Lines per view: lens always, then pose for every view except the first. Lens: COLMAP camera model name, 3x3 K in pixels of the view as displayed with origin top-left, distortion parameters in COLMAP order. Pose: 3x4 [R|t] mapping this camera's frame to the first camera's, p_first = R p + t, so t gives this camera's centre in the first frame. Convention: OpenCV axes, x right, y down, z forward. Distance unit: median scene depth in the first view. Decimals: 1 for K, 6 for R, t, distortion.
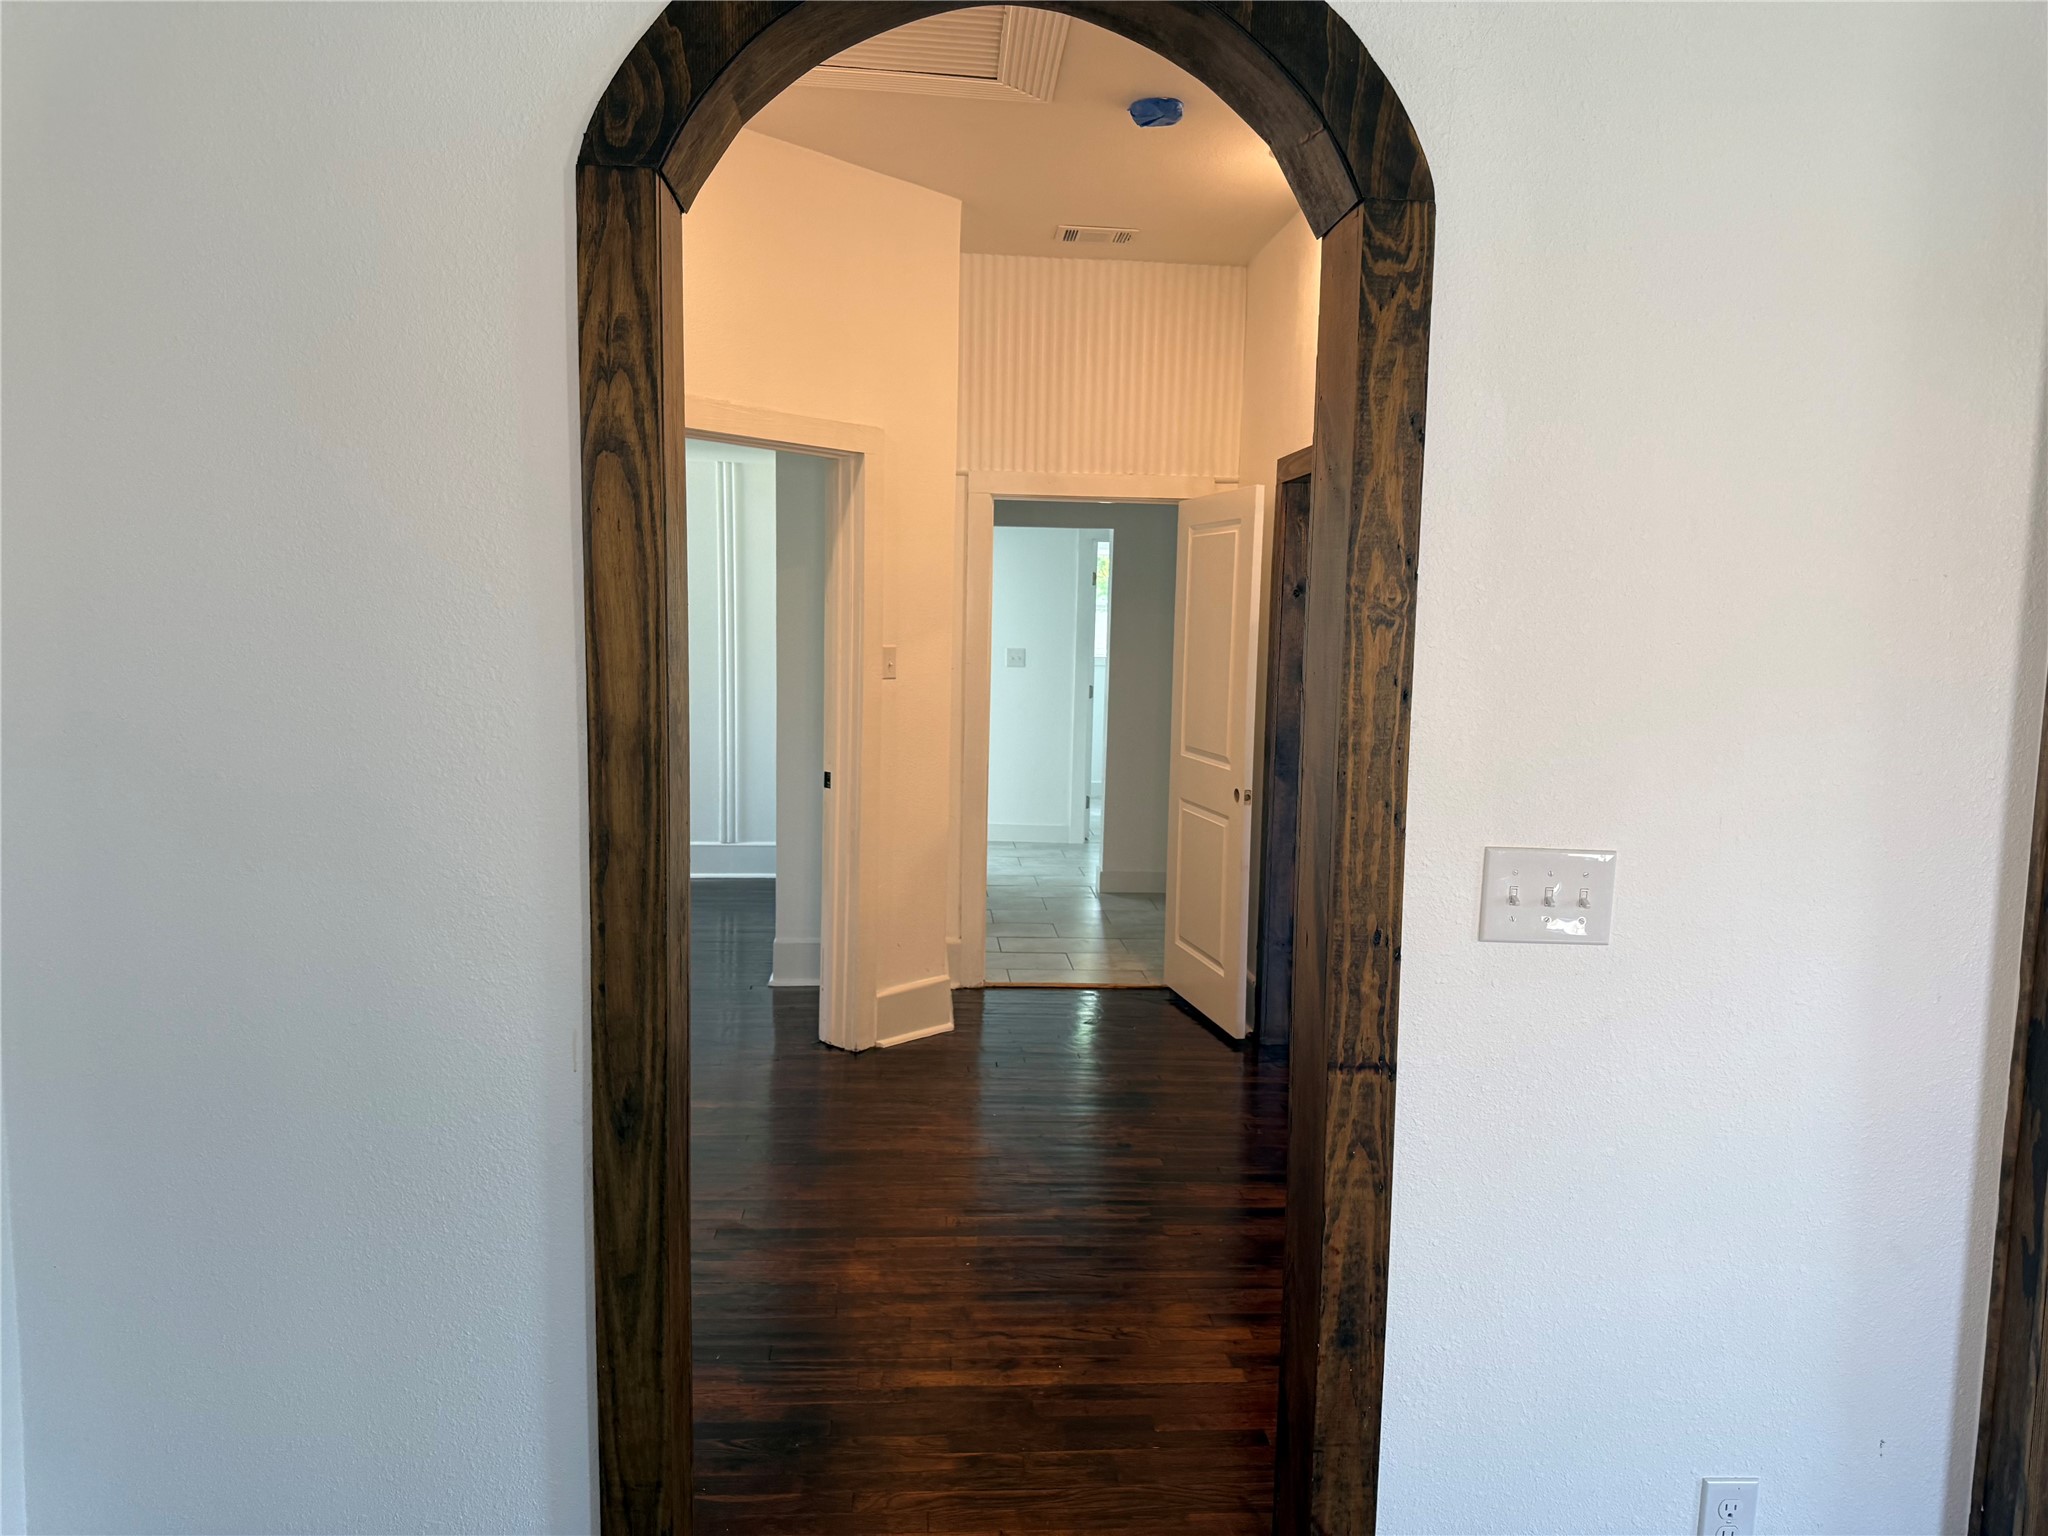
lens RADIAL K [[1437.7, 0, 1030.7], [0, 1437.7, 783.7], [0, 0, 1]] dist [0.093426, -0.119028]
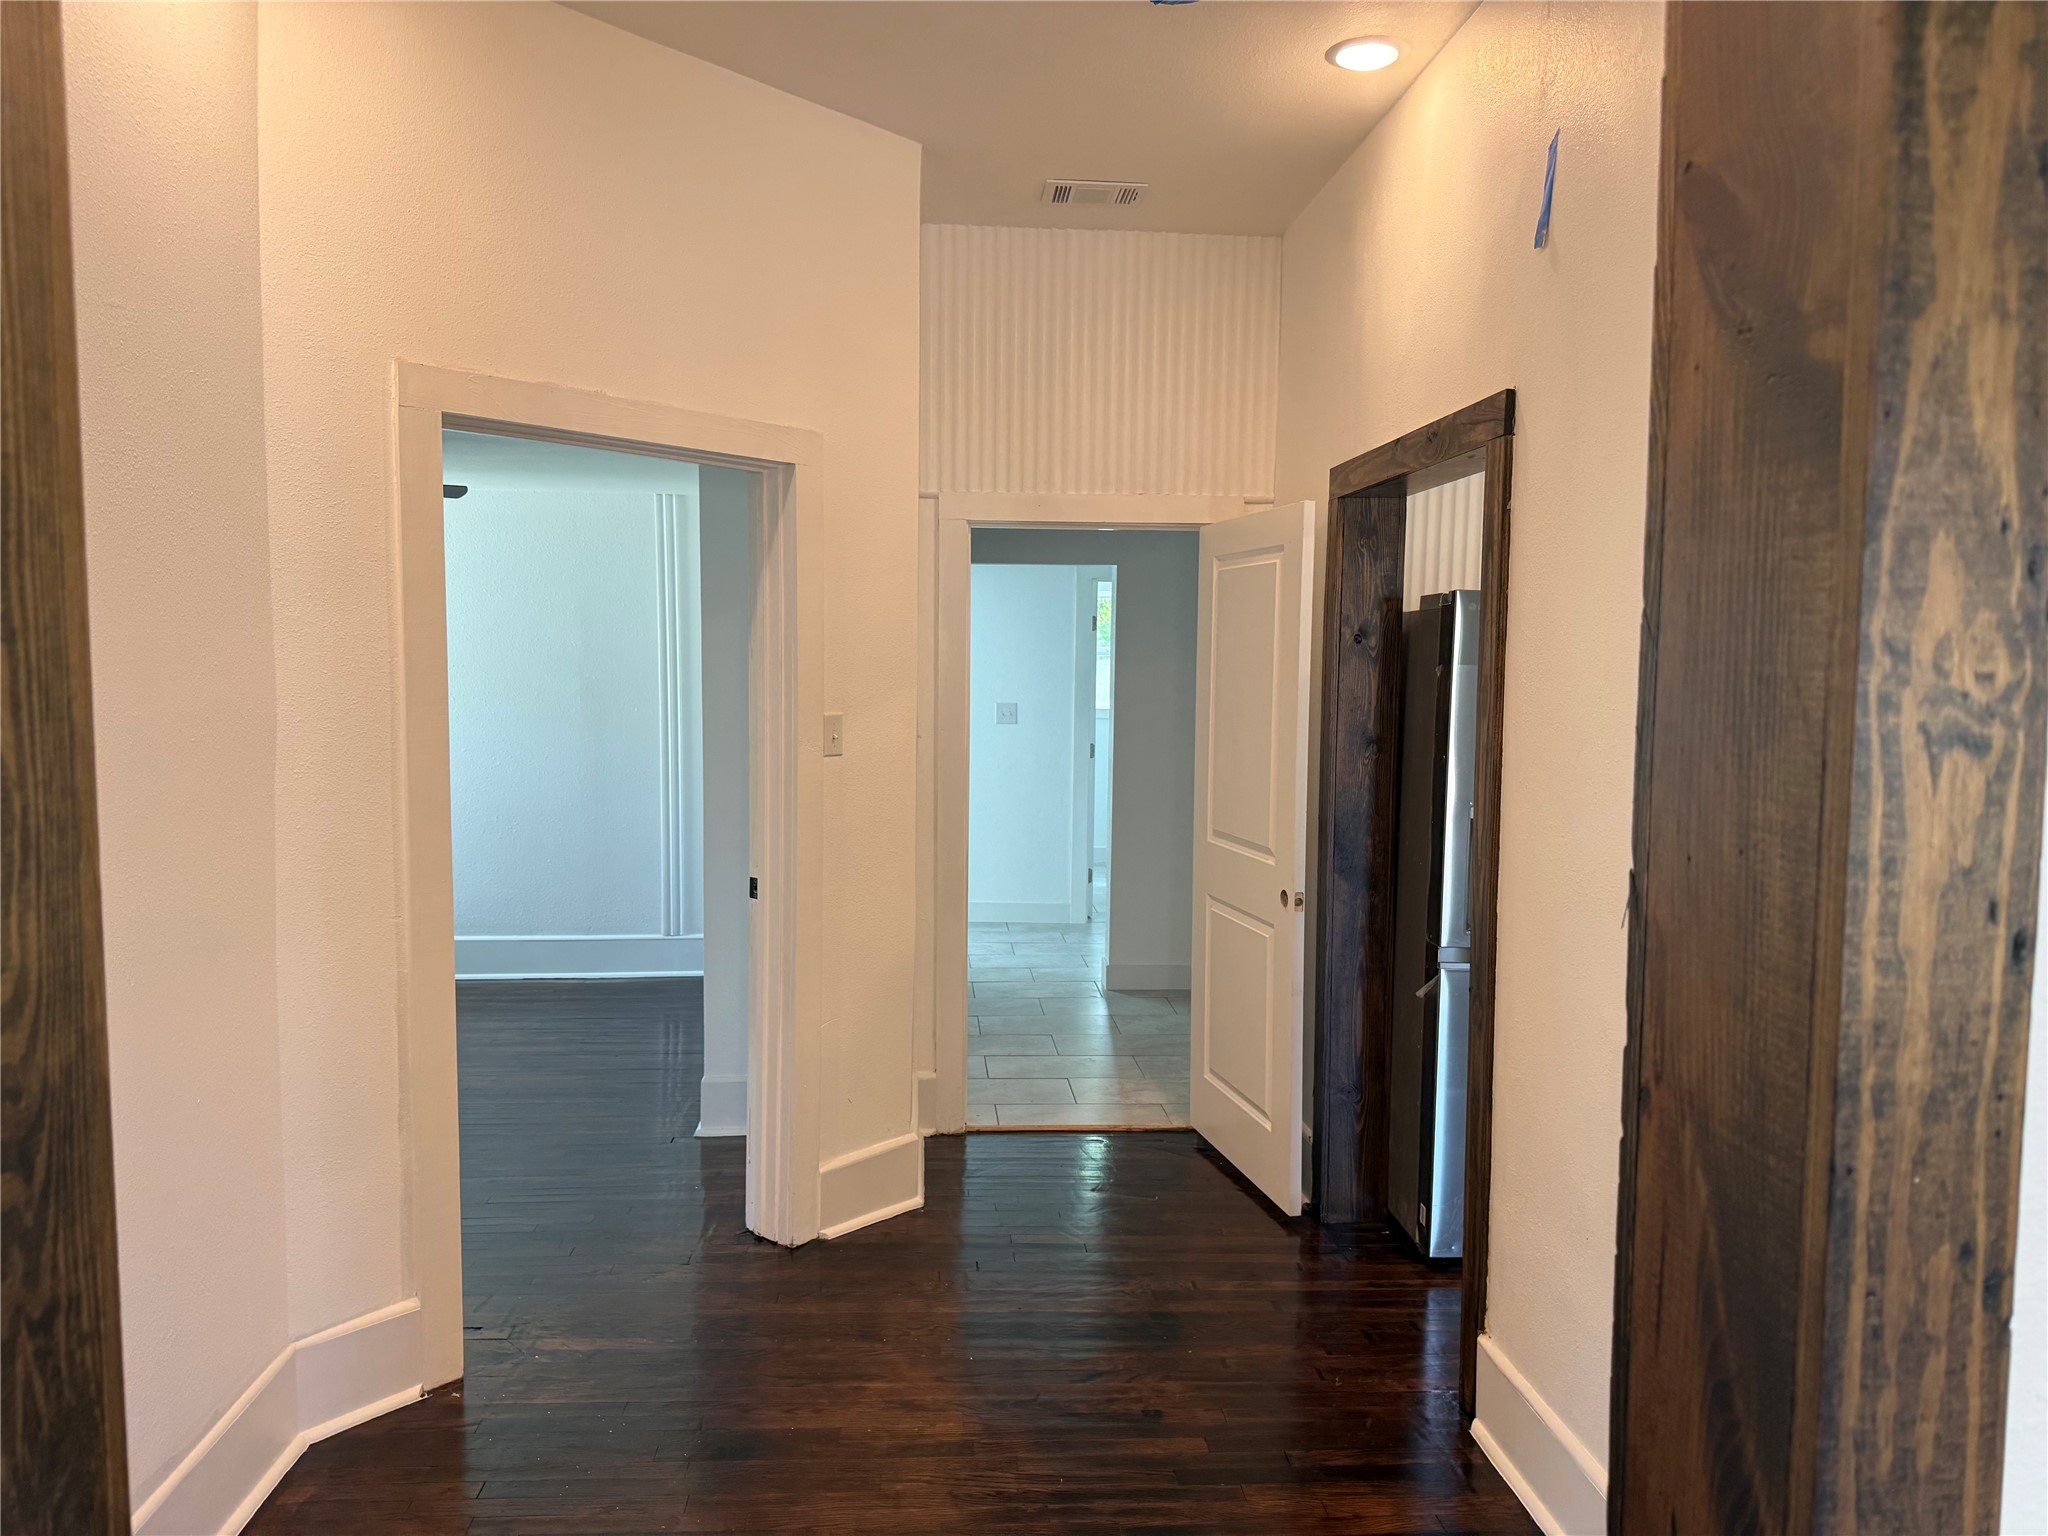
lens RADIAL K [[1437.7, 0, 1030.7], [0, 1437.7, 783.7], [0, 0, 1]] dist [0.093426, -0.119028]
pose [[0.999930, -0.011832, 0.000214, 0.006819], [0.011833, 0.999461, -0.030617, -0.031955], [0.000149, 0.030618, 0.999531, 0.221445]]
